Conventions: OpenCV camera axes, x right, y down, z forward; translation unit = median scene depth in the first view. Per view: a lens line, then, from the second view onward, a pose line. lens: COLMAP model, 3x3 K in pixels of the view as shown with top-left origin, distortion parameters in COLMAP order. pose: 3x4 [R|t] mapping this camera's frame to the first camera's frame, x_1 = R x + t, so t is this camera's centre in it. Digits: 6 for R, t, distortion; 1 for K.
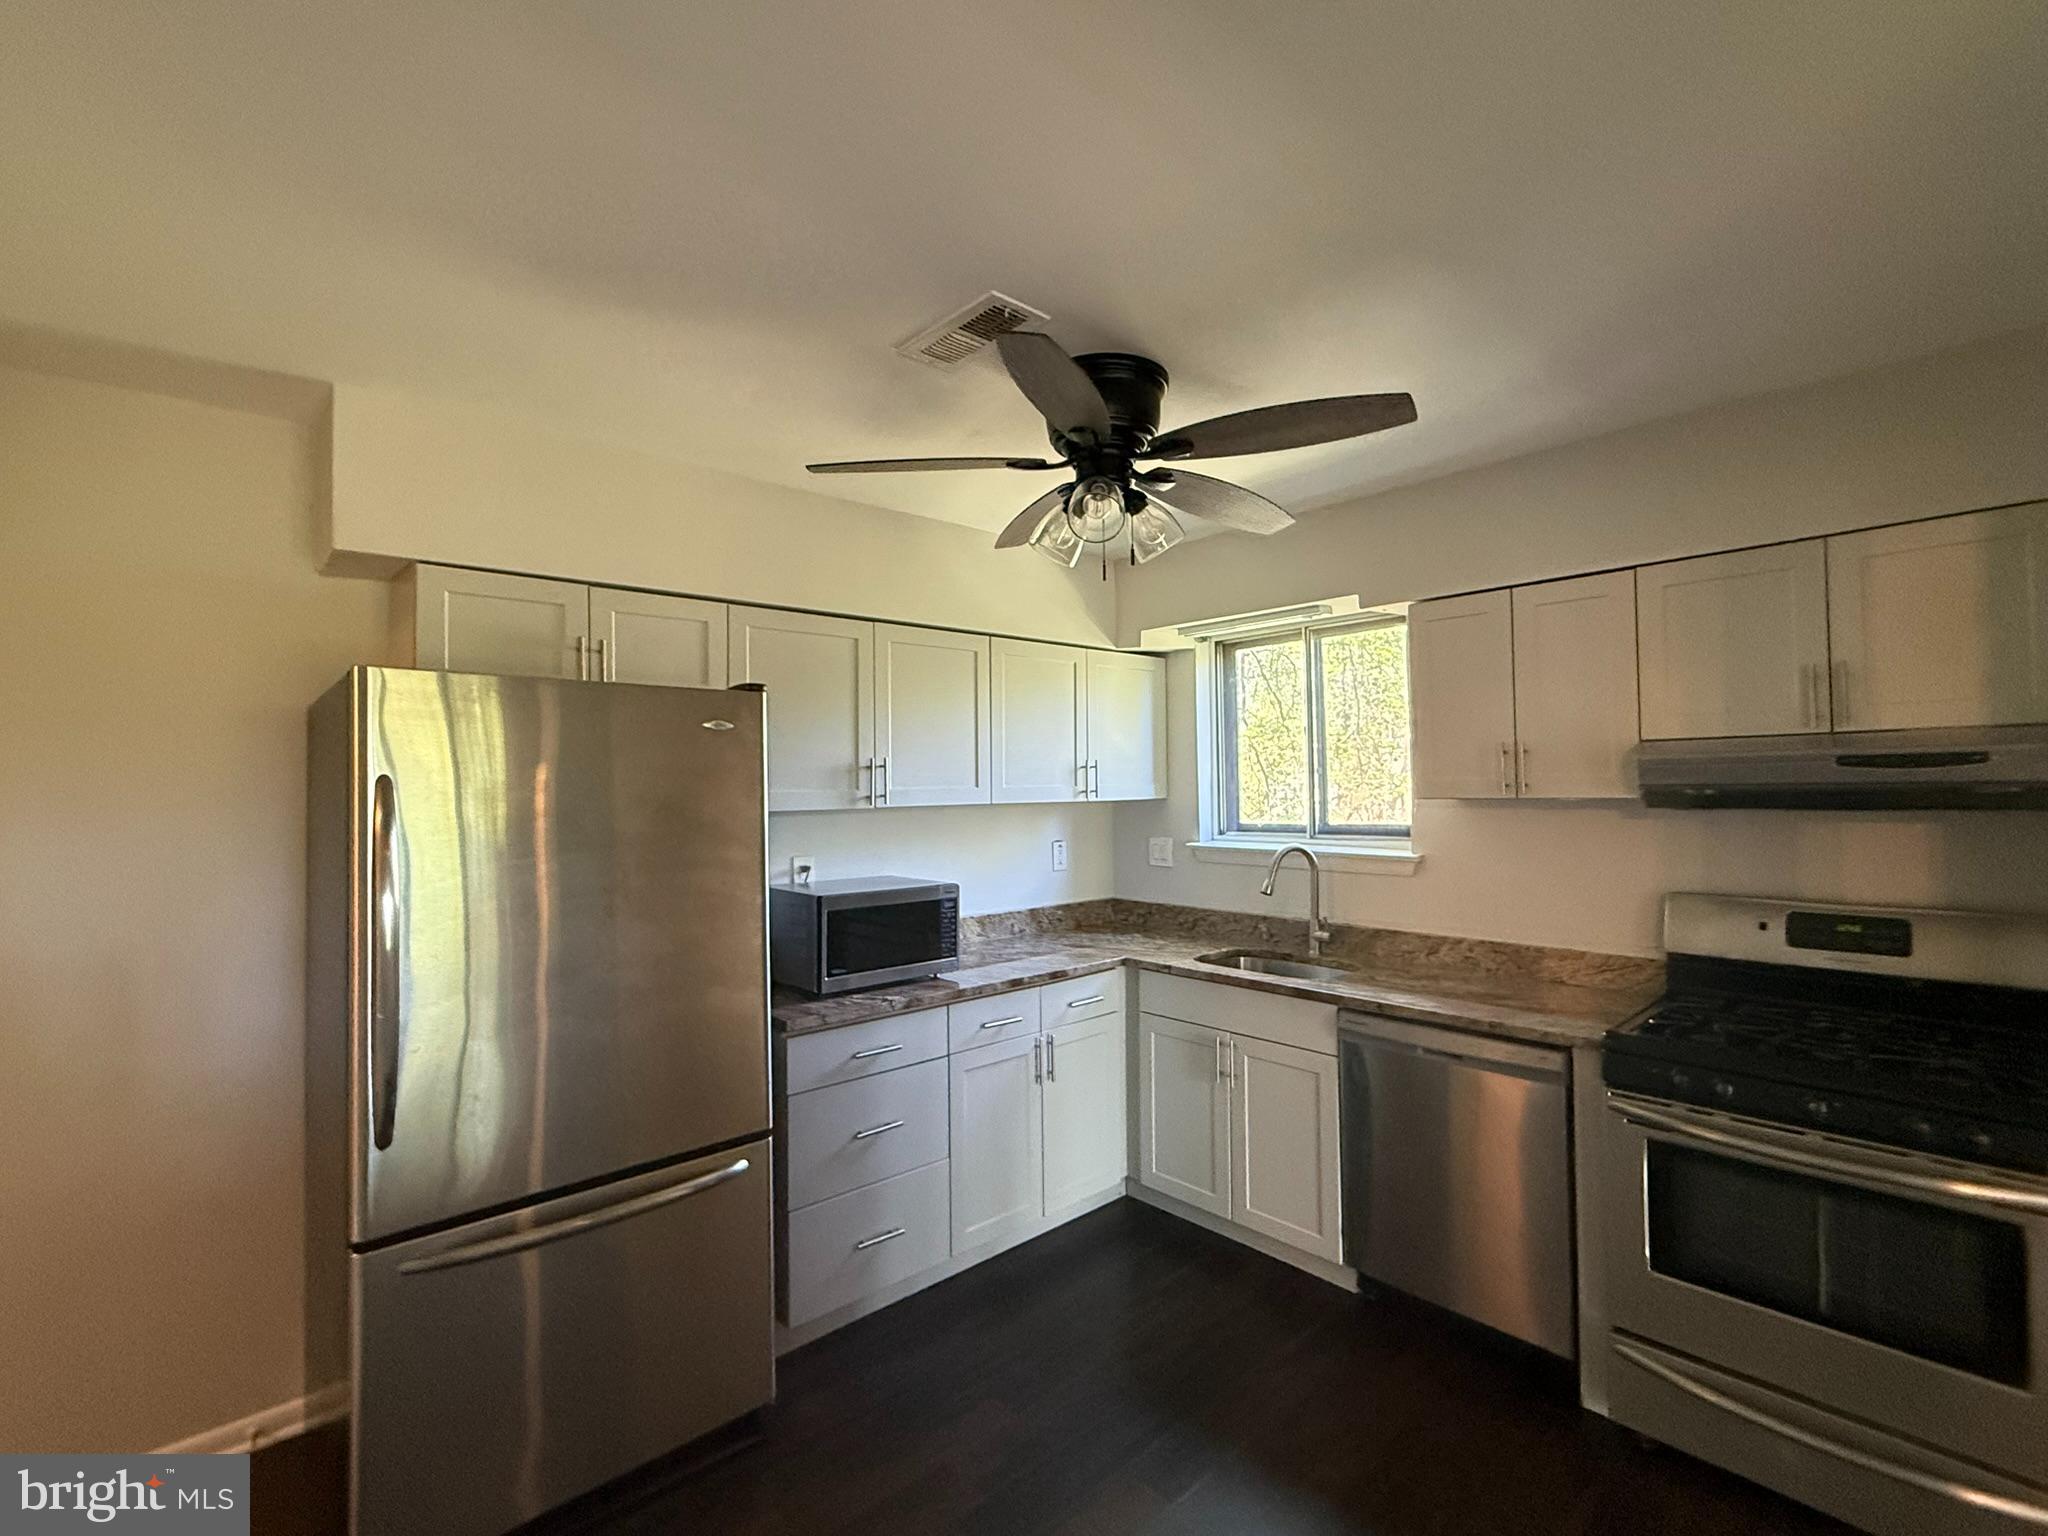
lens RADIAL K [[926.2, 0, 1024.7], [0, 926.2, 765.3], [0, 0, 1]] dist [-0.012084, -0.000772]
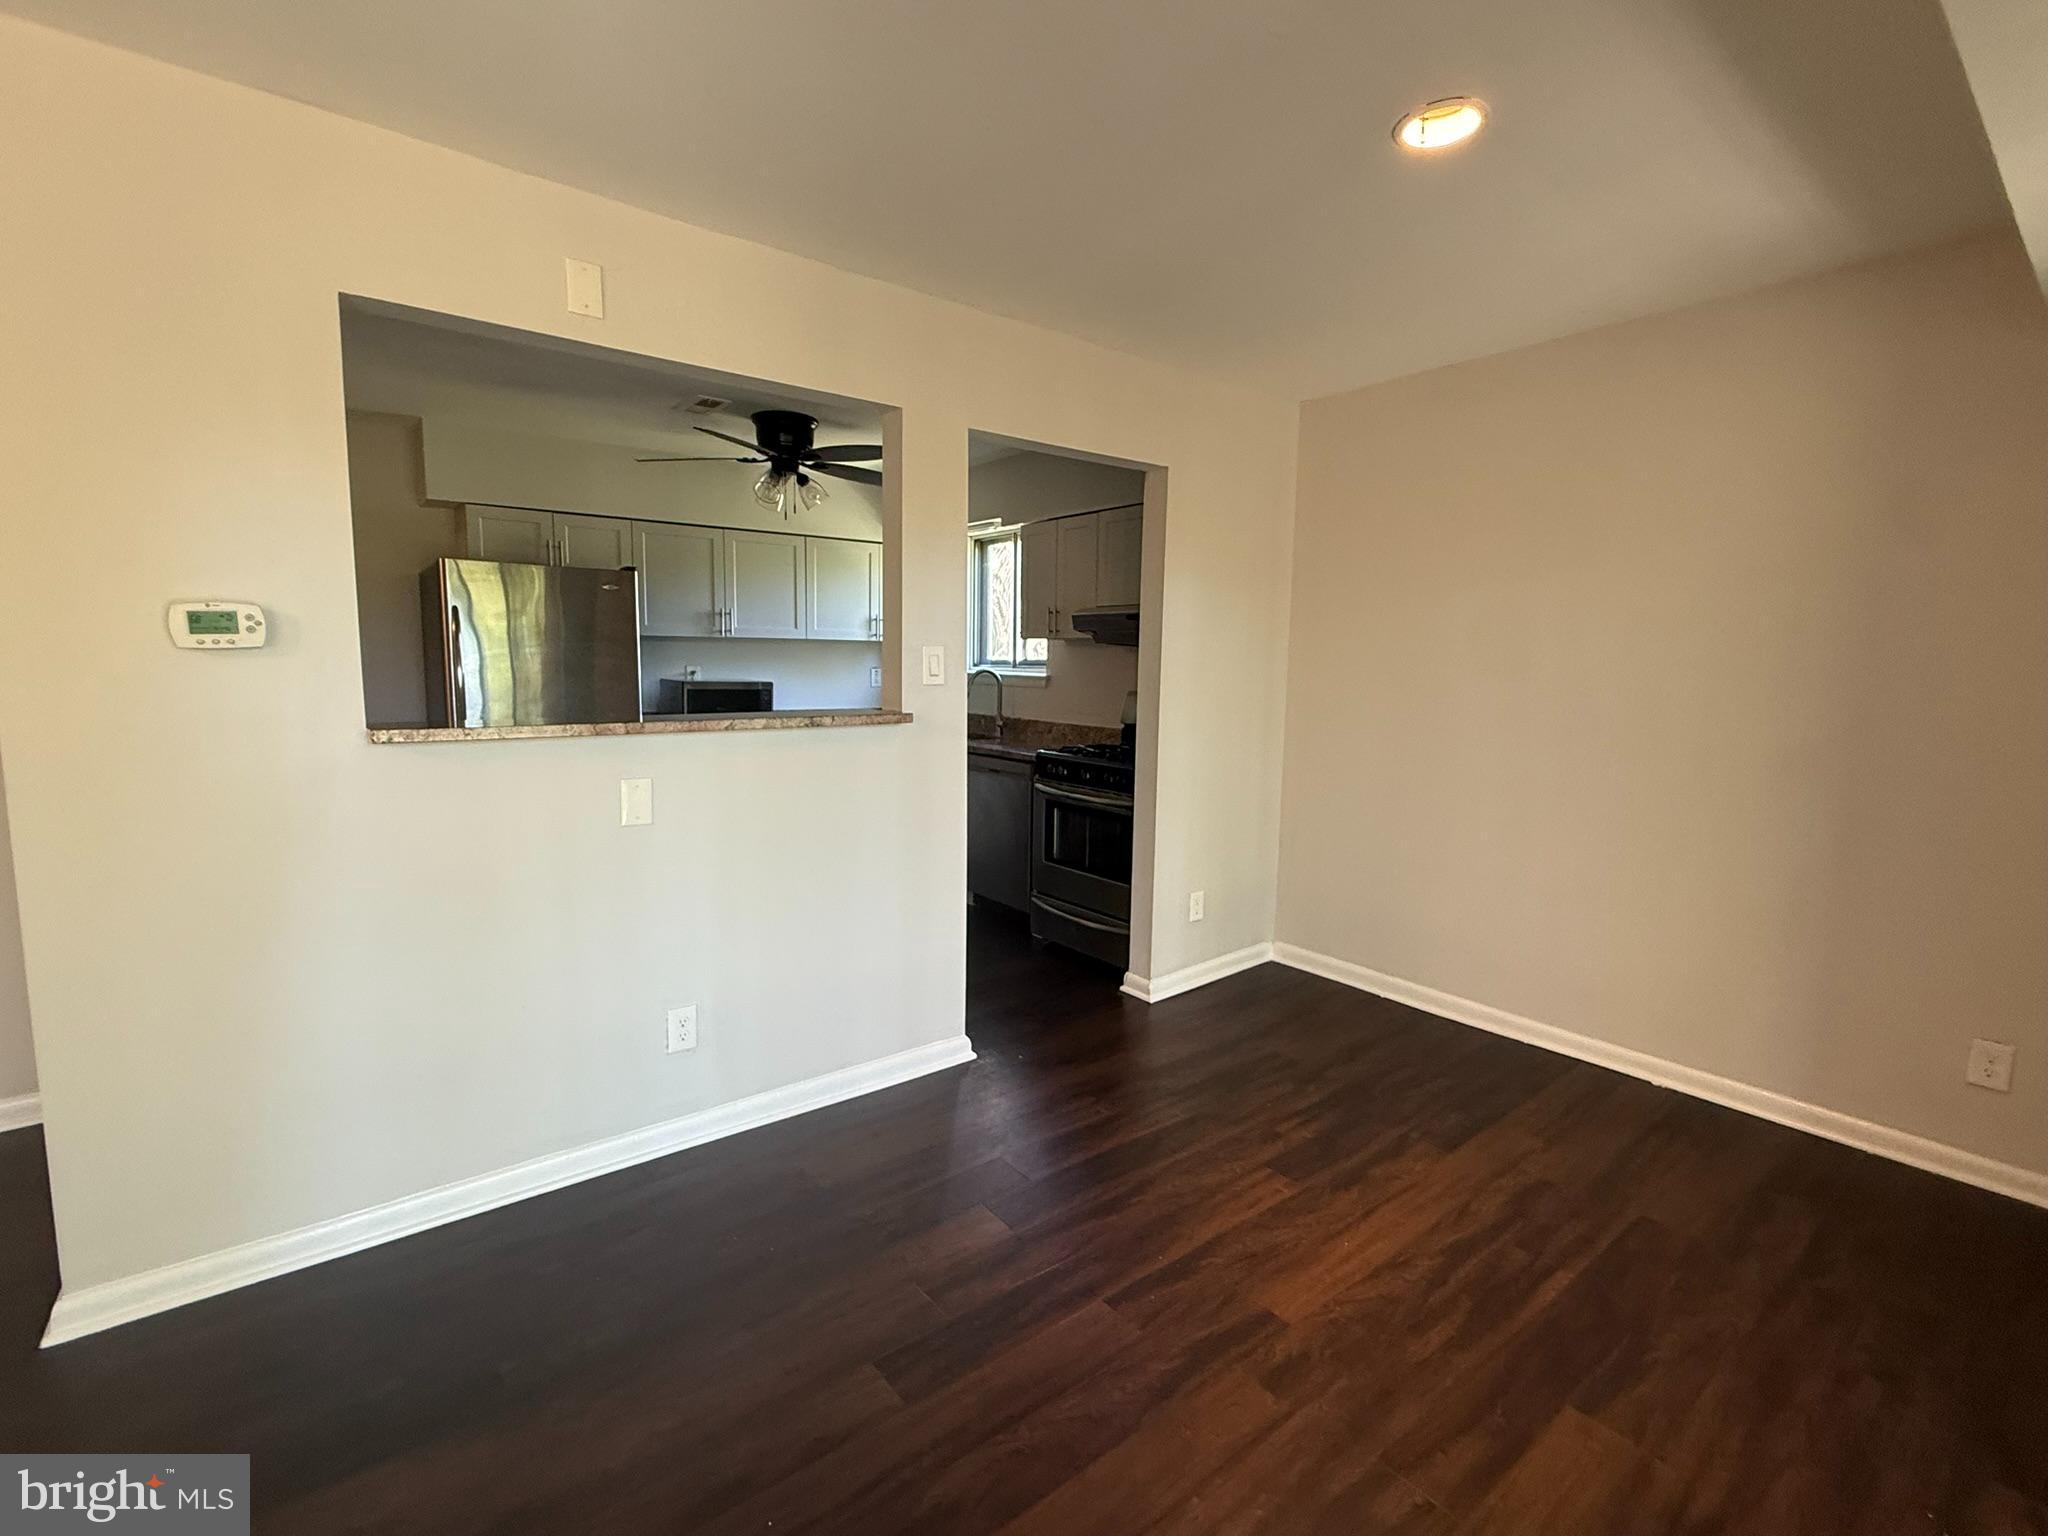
lens RADIAL K [[926.2, 0, 1025.8], [0, 926.2, 762.7], [0, 0, 1]] dist [-0.012084, -0.000772]
pose [[0.997030, 0.036587, -0.067772, 0.546299], [-0.027005, 0.990167, 0.137261, 0.025611], [0.072128, -0.135023, 0.988214, -0.745518]]
